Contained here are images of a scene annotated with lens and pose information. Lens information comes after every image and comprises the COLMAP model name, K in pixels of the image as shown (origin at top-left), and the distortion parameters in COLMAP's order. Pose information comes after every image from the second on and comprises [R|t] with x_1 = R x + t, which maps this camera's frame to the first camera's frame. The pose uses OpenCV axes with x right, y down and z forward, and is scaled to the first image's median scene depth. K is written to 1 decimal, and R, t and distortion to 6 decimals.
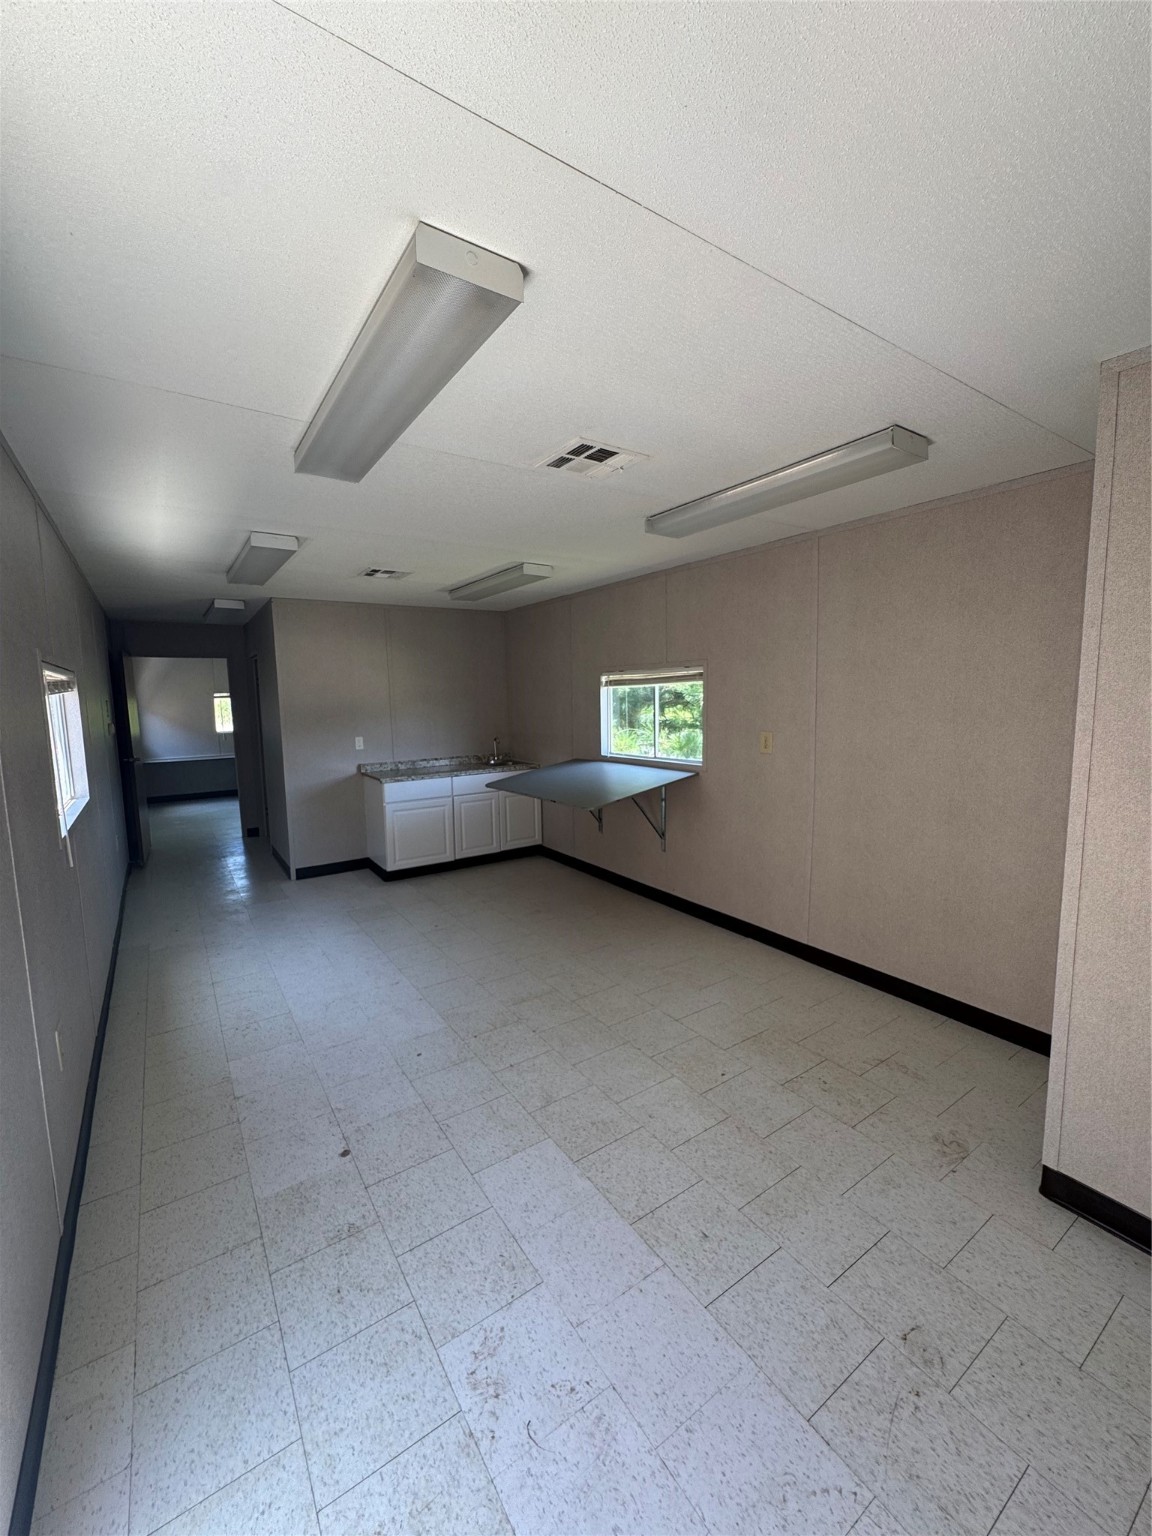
lens RADIAL K [[613.0, 0, 576.5], [0, 613.0, 767.4], [0, 0, 1]] dist [0.000400, 0.000072]
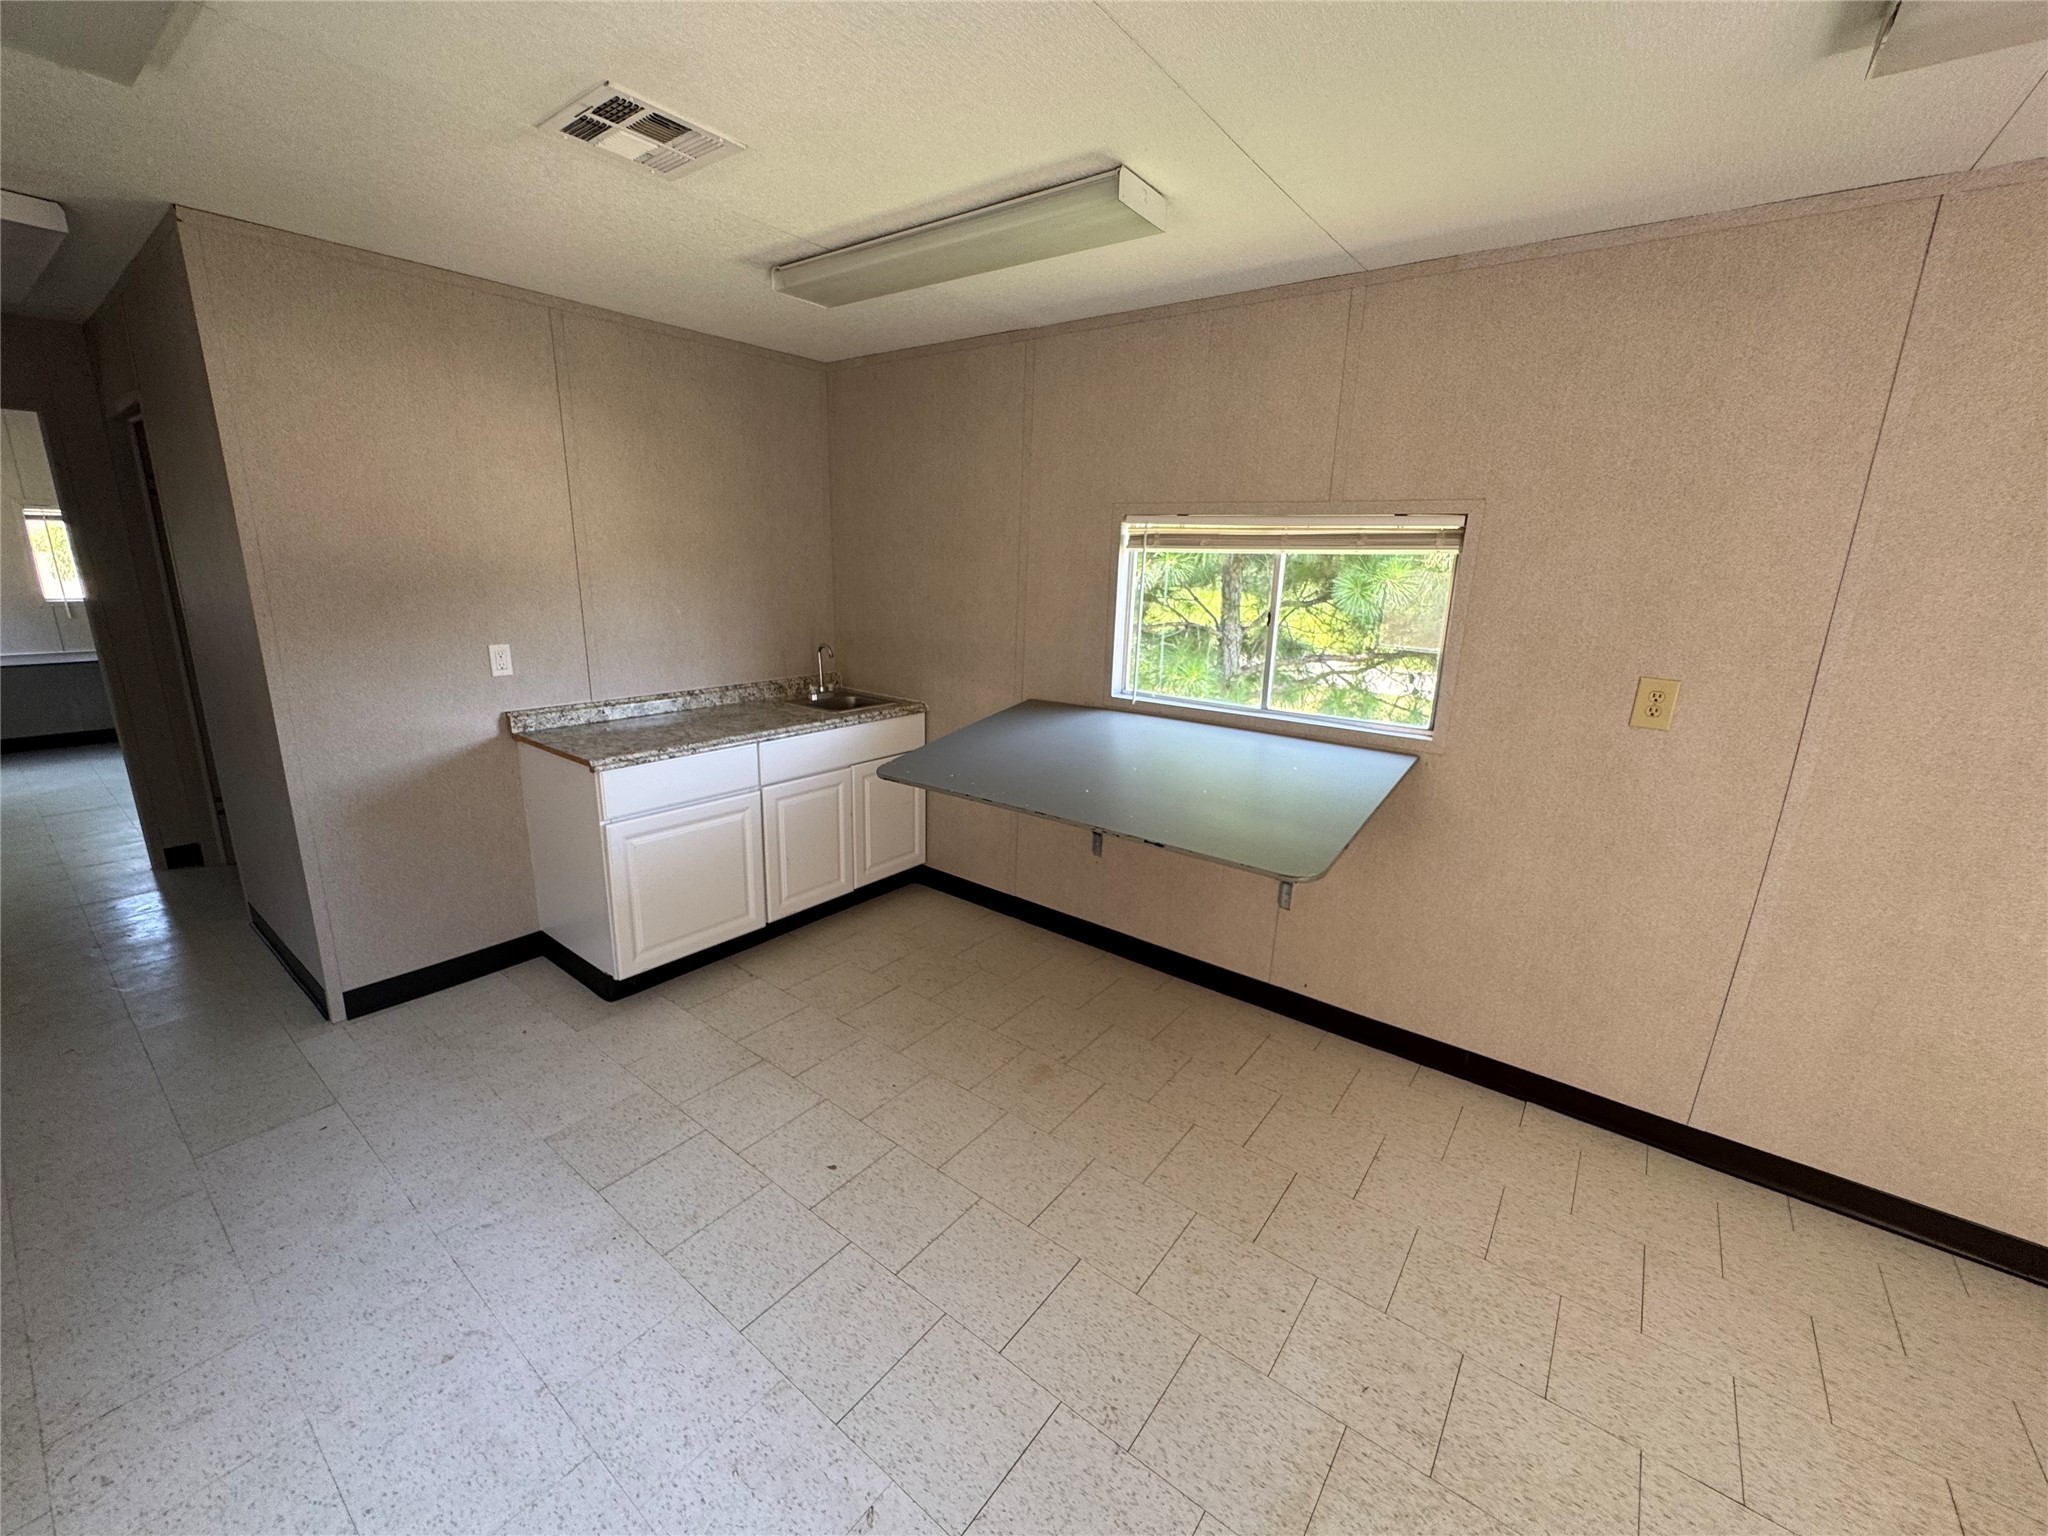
lens RADIAL K [[817.3, 0, 1013.0], [0, 817.3, 764.5], [0, 0, 1]] dist [0.000400, 0.000072]
pose [[0.949173, -0.031895, 0.313135, -0.215922], [-0.010859, 0.990942, 0.133851, -0.048733], [-0.314568, -0.130448, 0.940229, 0.405741]]
